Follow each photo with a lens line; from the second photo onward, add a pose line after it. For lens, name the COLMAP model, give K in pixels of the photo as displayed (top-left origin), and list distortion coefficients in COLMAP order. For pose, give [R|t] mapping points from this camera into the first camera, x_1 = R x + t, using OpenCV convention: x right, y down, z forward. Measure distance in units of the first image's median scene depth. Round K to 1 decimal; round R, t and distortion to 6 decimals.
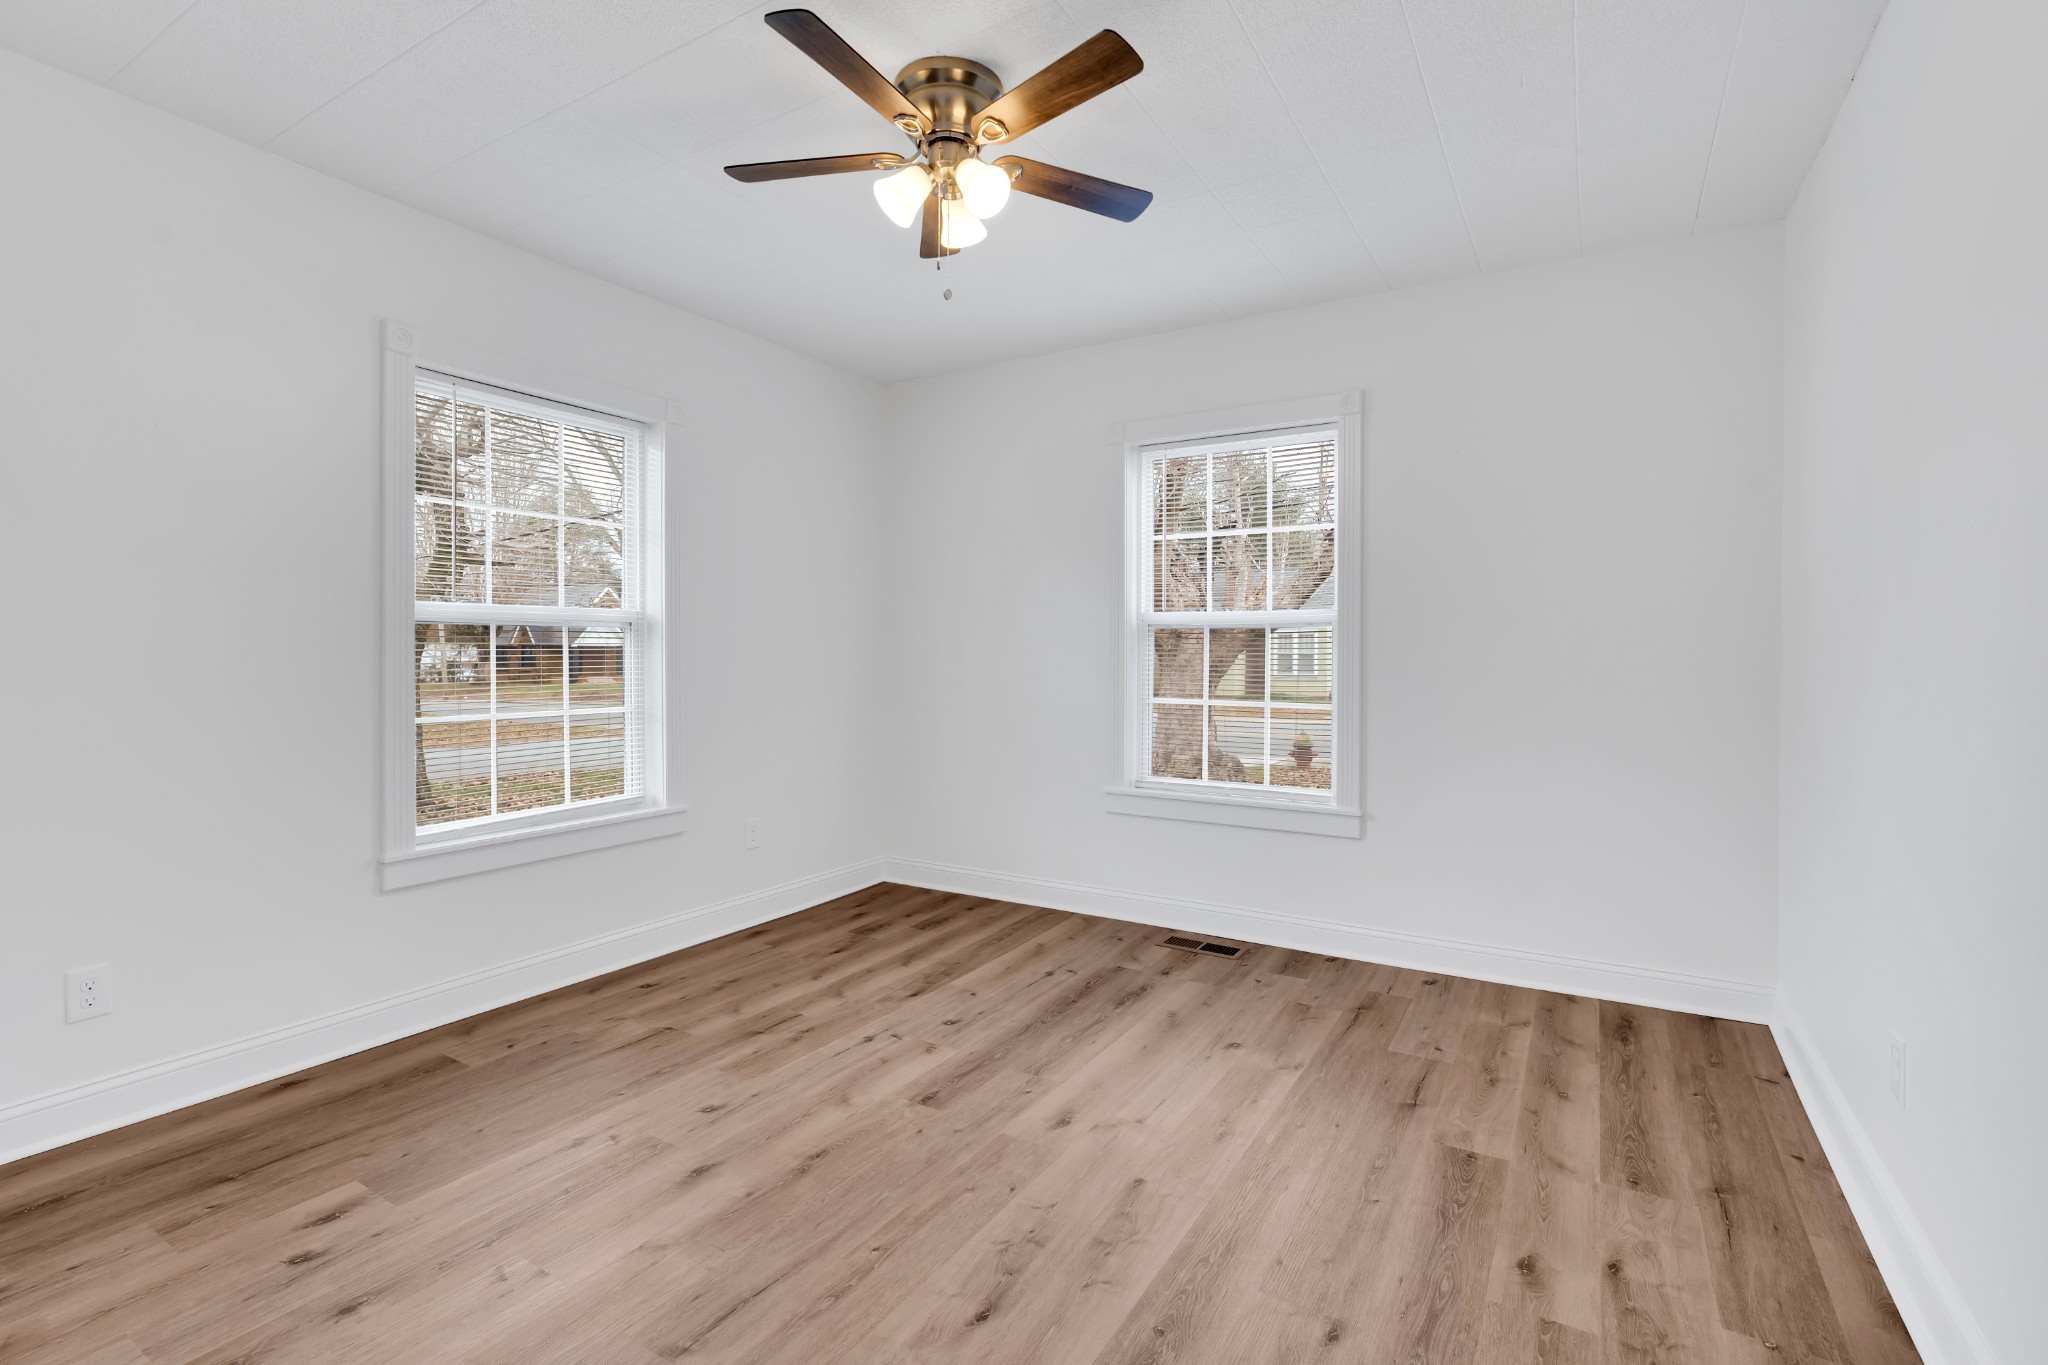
lens RADIAL K [[920.7, 0, 1020.7], [0, 920.7, 658.5], [0, 0, 1]] dist [-0.010326, 0.001055]
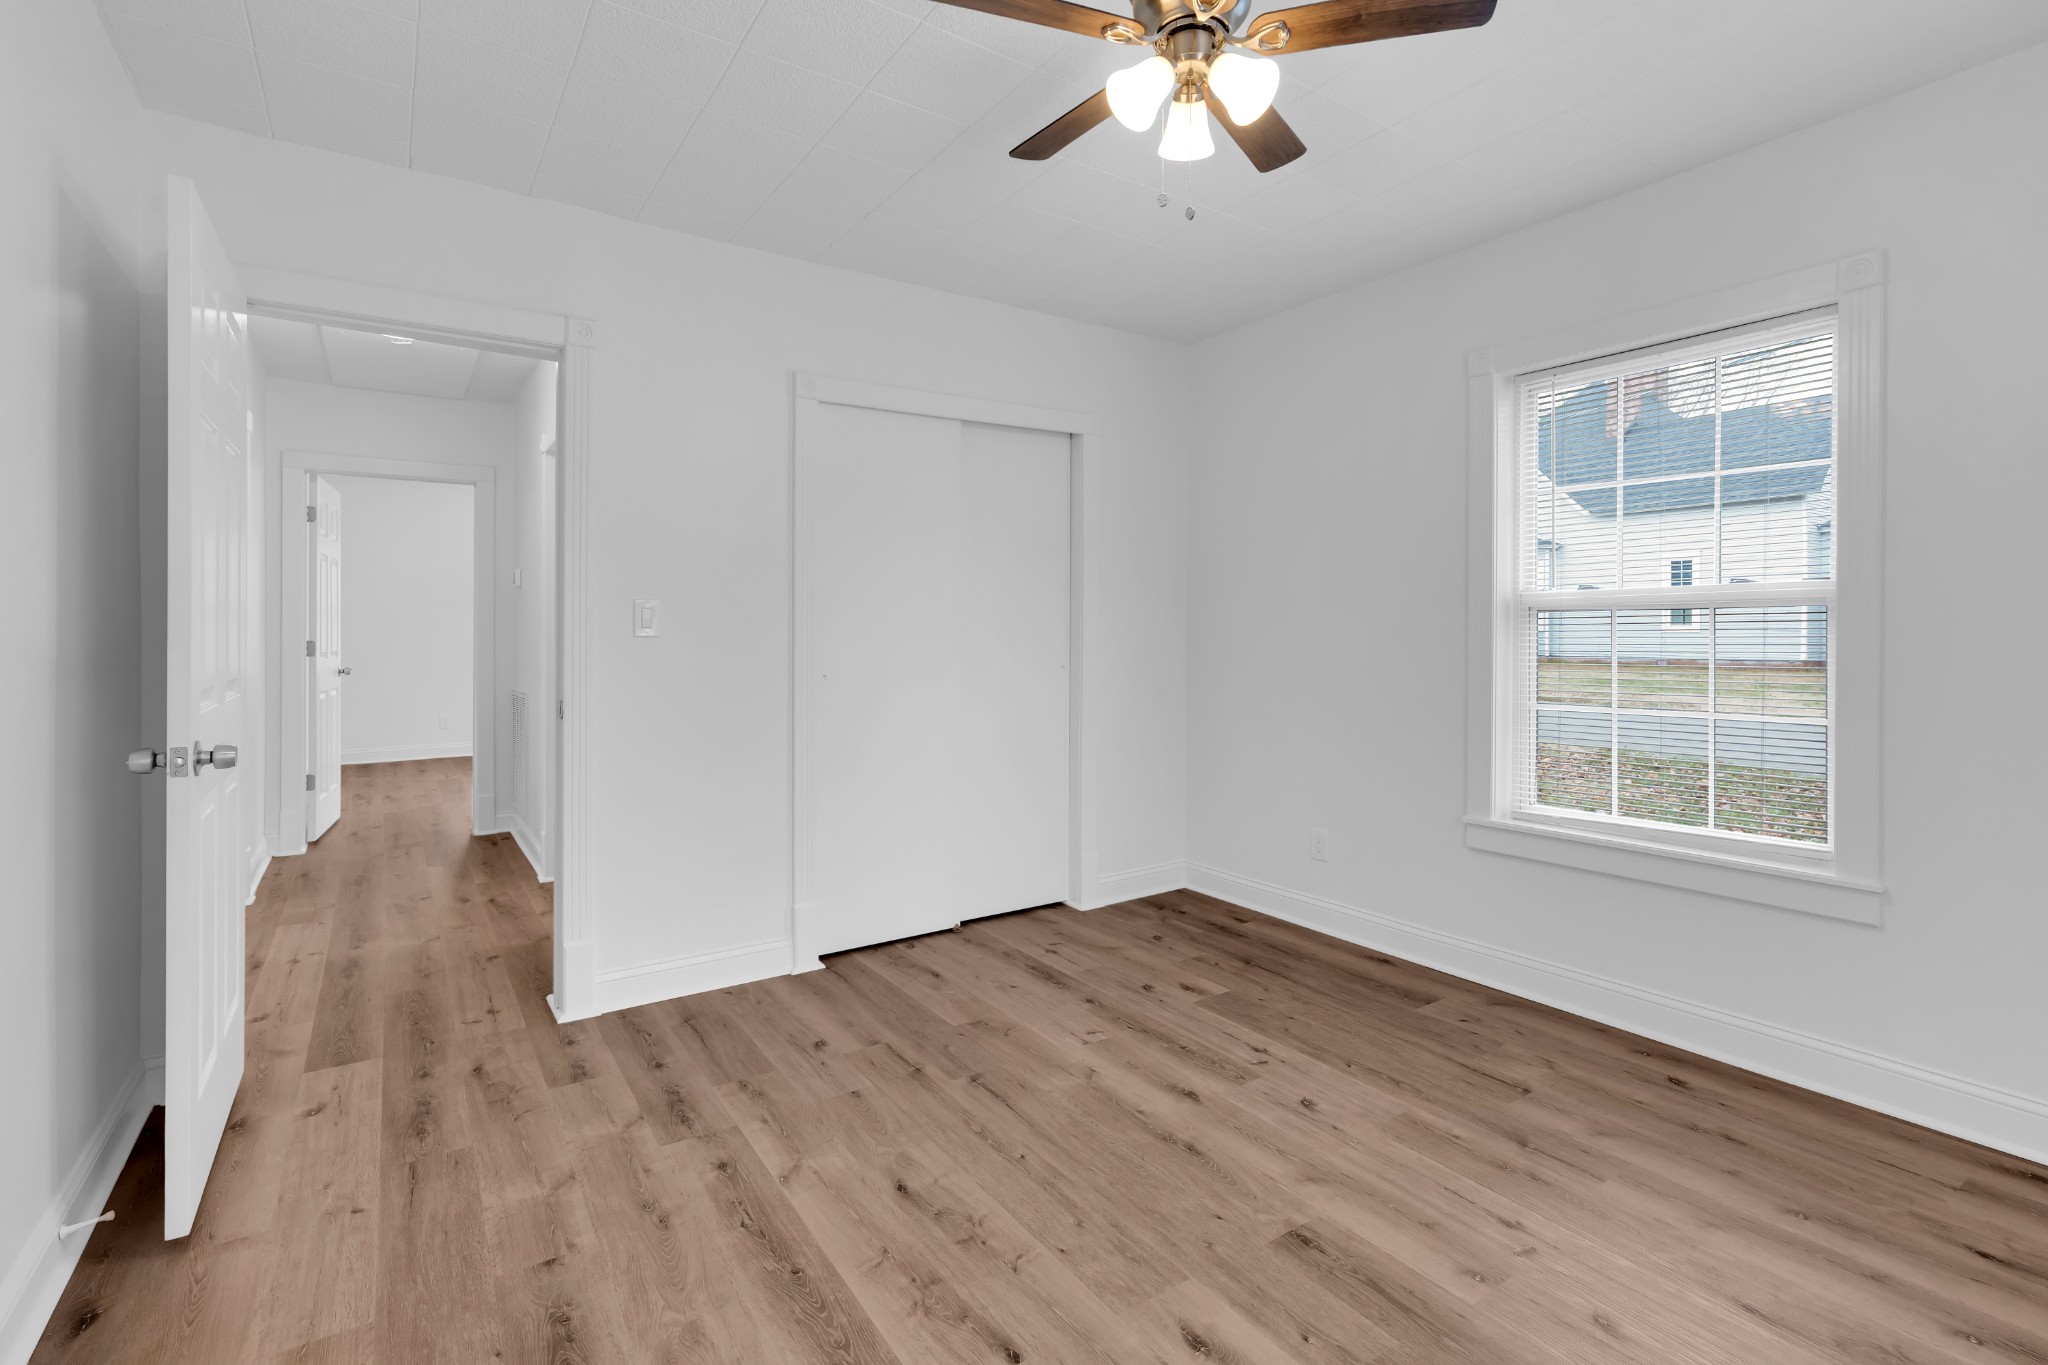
lens RADIAL K [[920.7, 0, 1020.7], [0, 920.7, 658.5], [0, 0, 1]] dist [-0.010326, 0.001055]
pose [[-0.400991, 0.021858, -0.915821, 0.664597], [-0.007040, 0.999612, 0.026940, -0.010354], [0.916055, 0.017250, -0.400681, 1.085605]]
